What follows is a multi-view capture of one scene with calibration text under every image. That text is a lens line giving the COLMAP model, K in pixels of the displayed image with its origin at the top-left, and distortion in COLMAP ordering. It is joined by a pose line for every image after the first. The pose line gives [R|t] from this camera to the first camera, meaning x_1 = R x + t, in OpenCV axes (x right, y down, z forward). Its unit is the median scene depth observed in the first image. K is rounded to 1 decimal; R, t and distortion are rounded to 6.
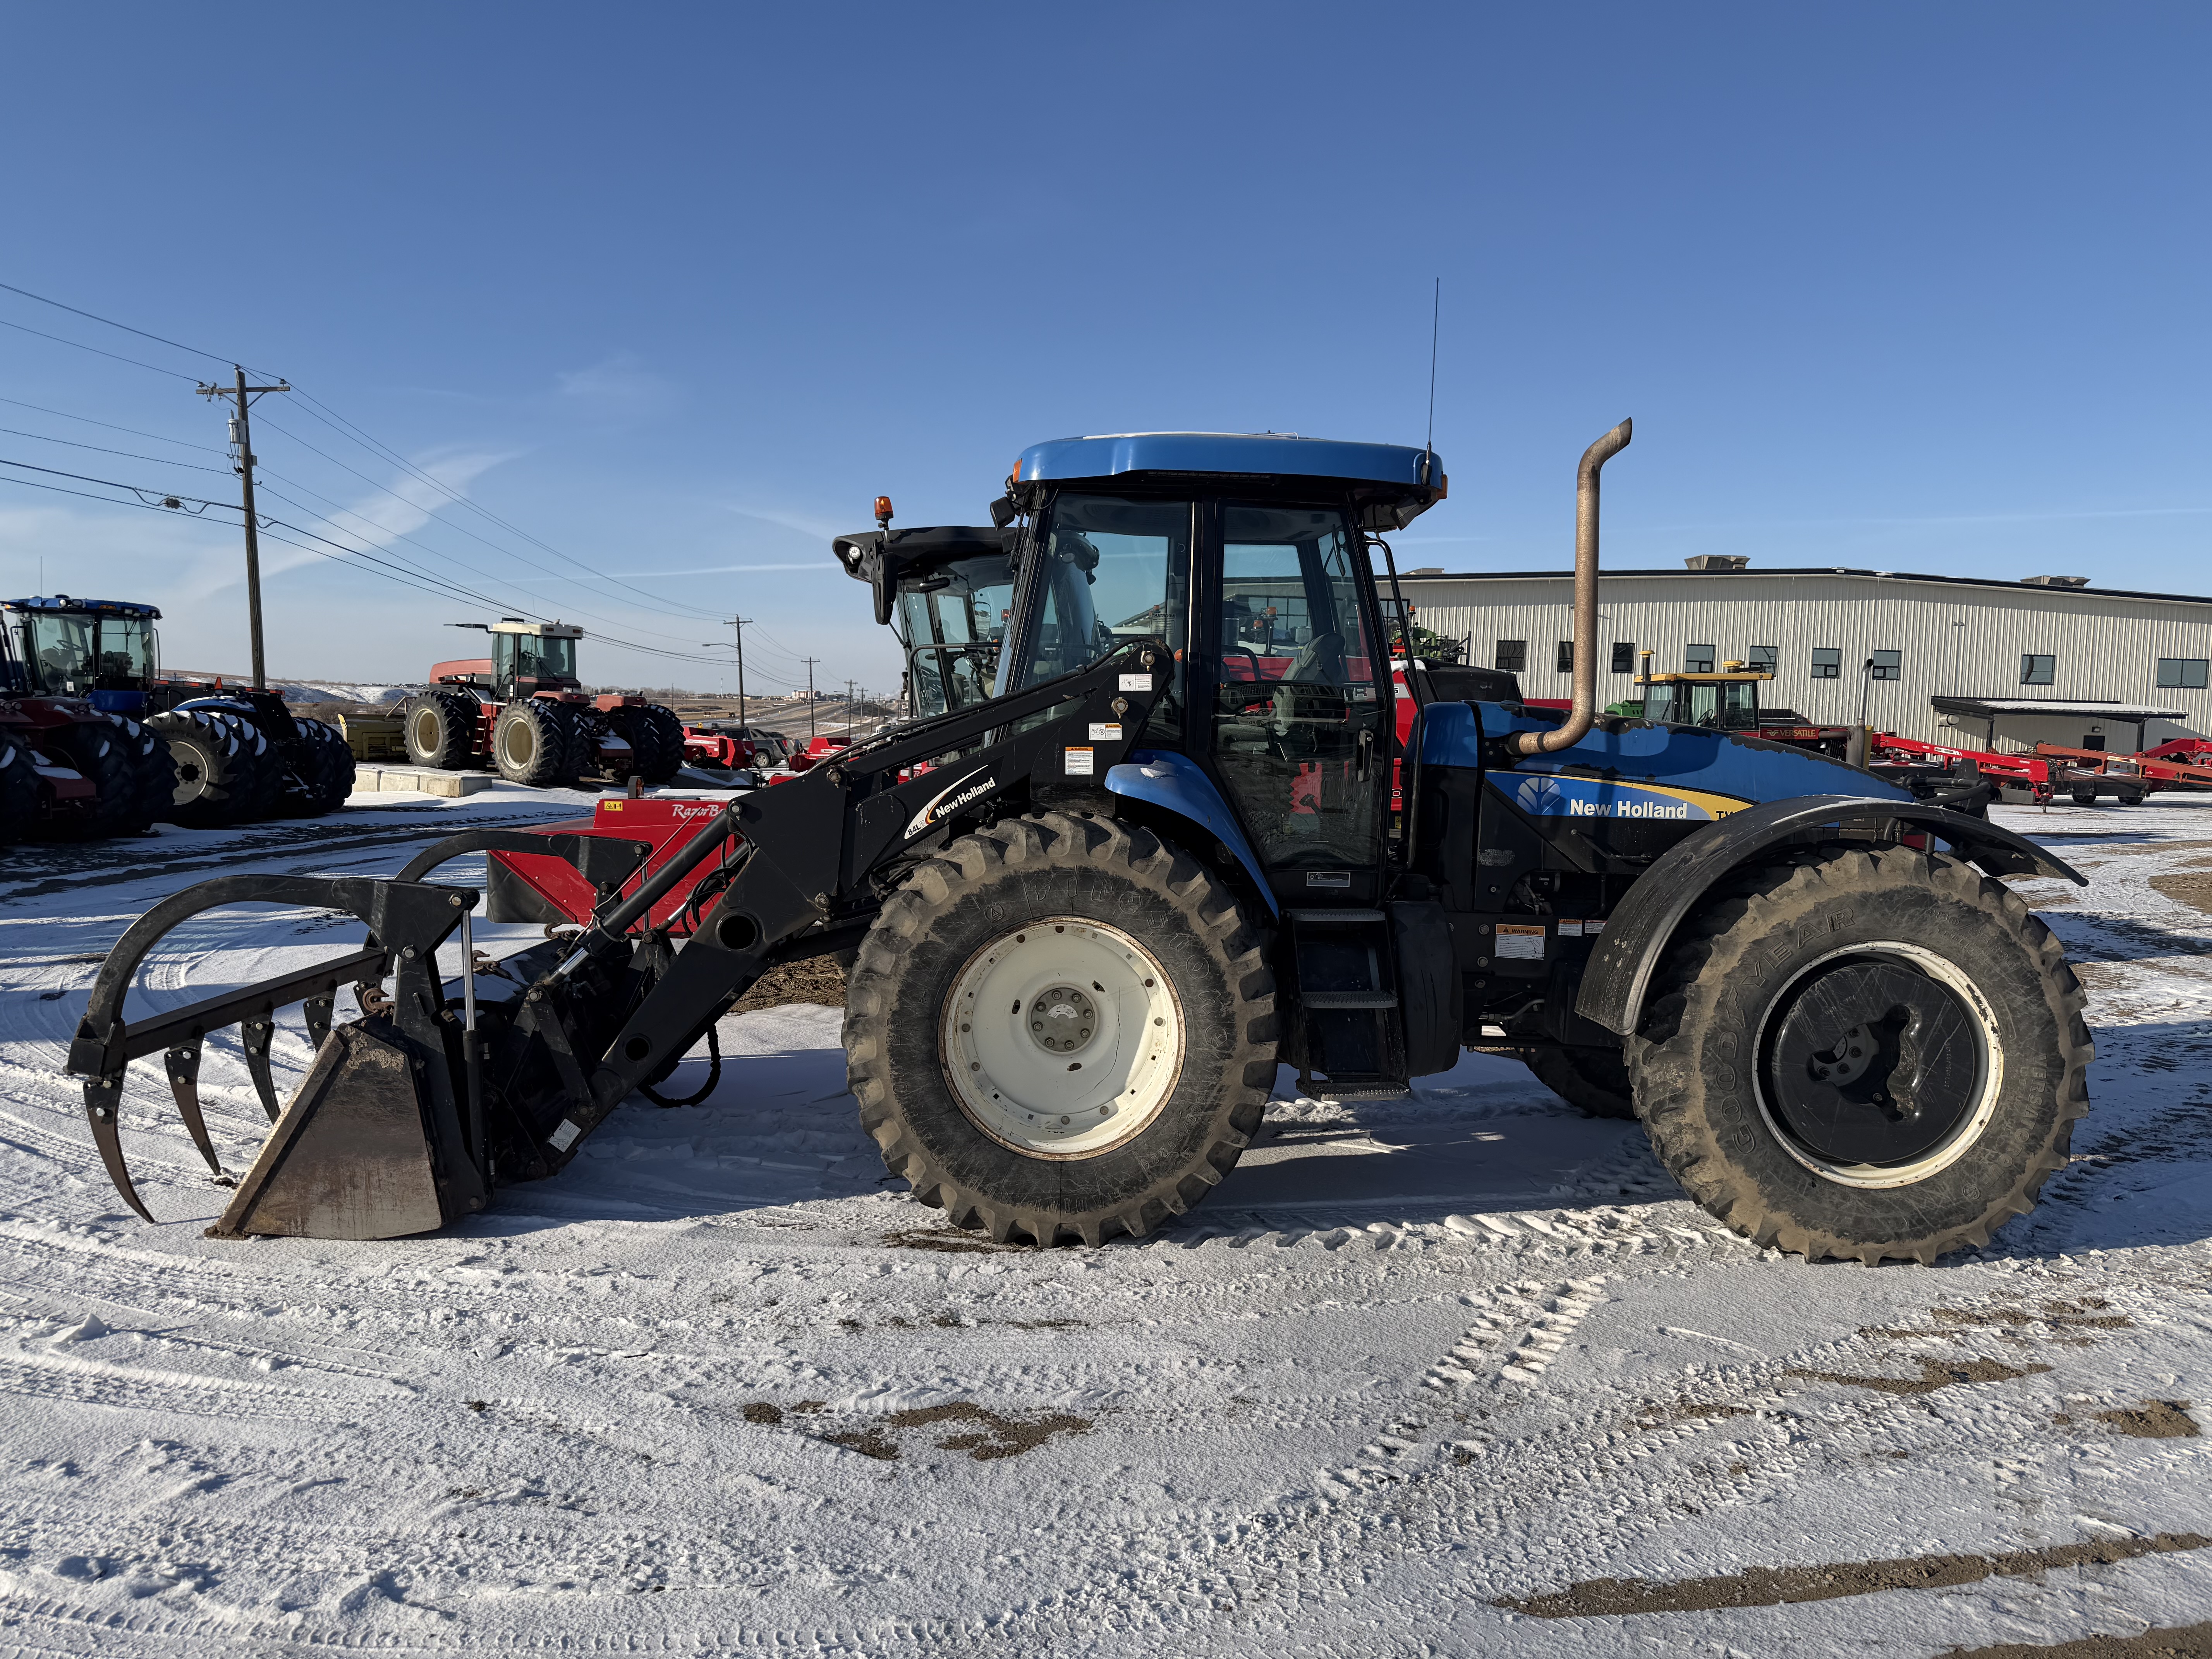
lens RADIAL K [[1465.1, 0, 1129.3], [0, 1465.1, 820.8], [0, 0, 1]] dist [0.083638, -0.117924]
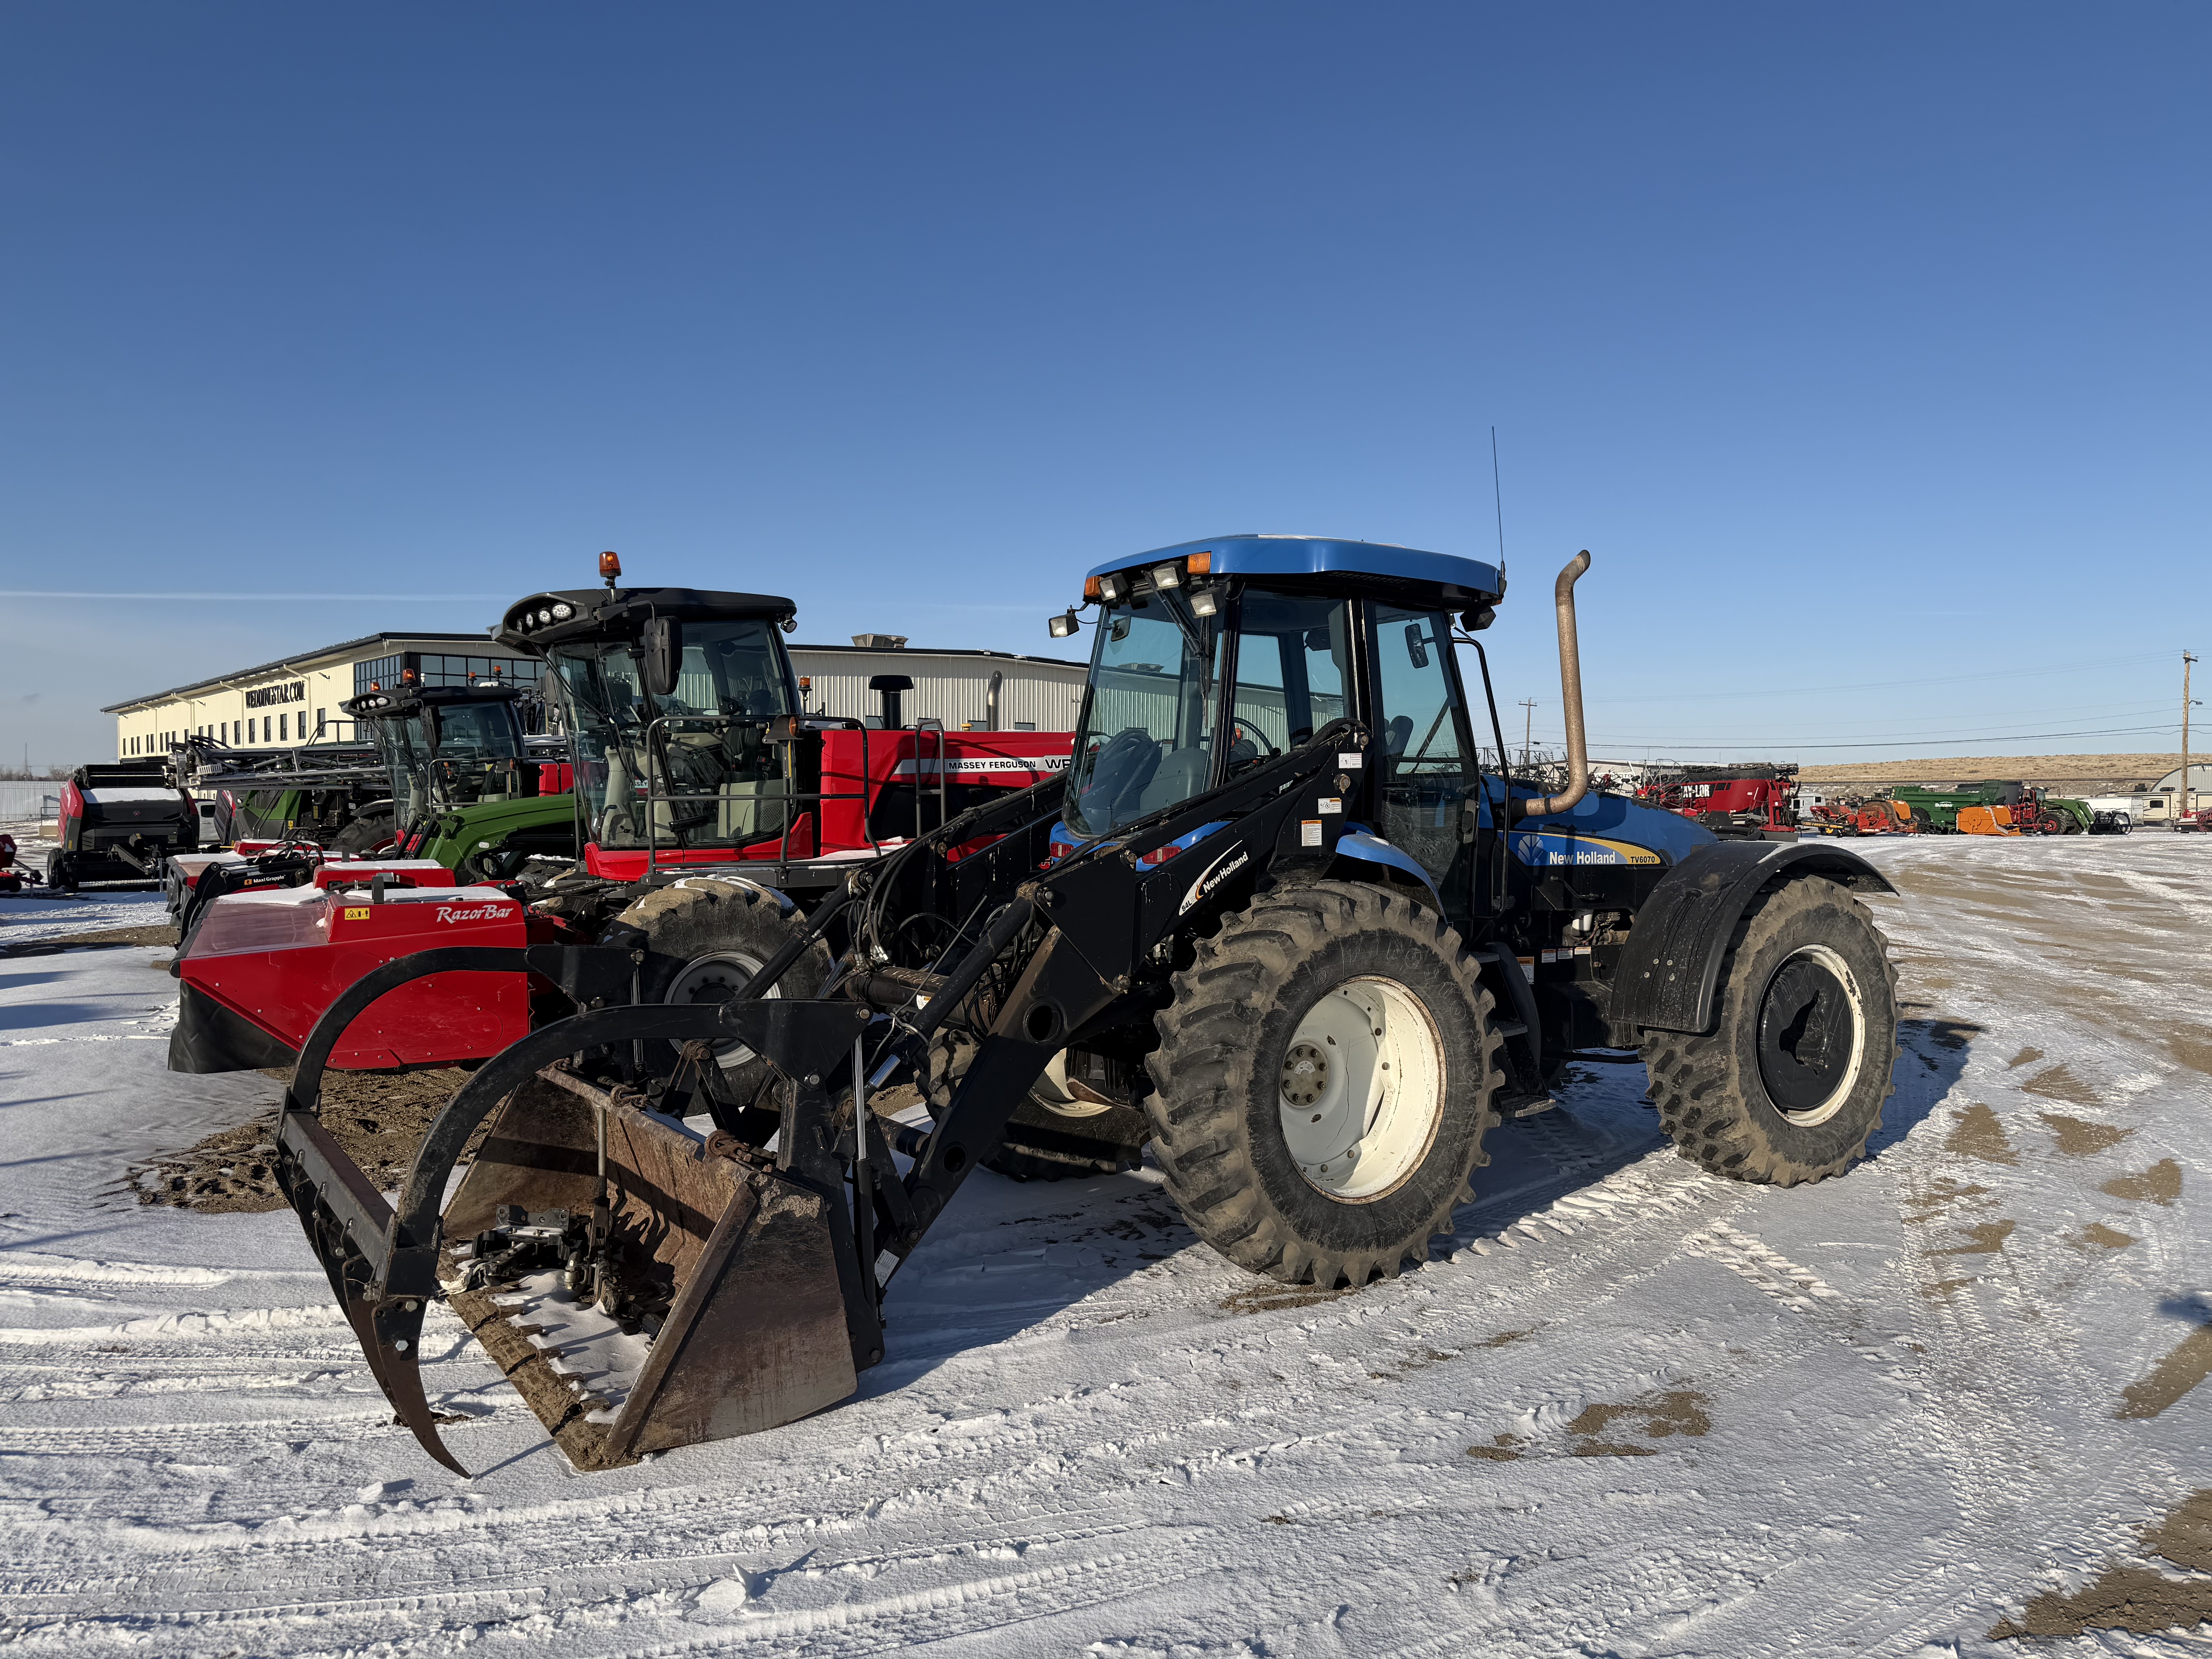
lens RADIAL K [[1465.1, 0, 1129.3], [0, 1465.1, 820.8], [0, 0, 1]] dist [0.083638, -0.117924]
pose [[0.850733, -0.029392, 0.524775, -0.755336], [0.052756, 0.998168, -0.029620, -0.026331], [-0.522943, 0.052884, 0.850725, 0.154237]]
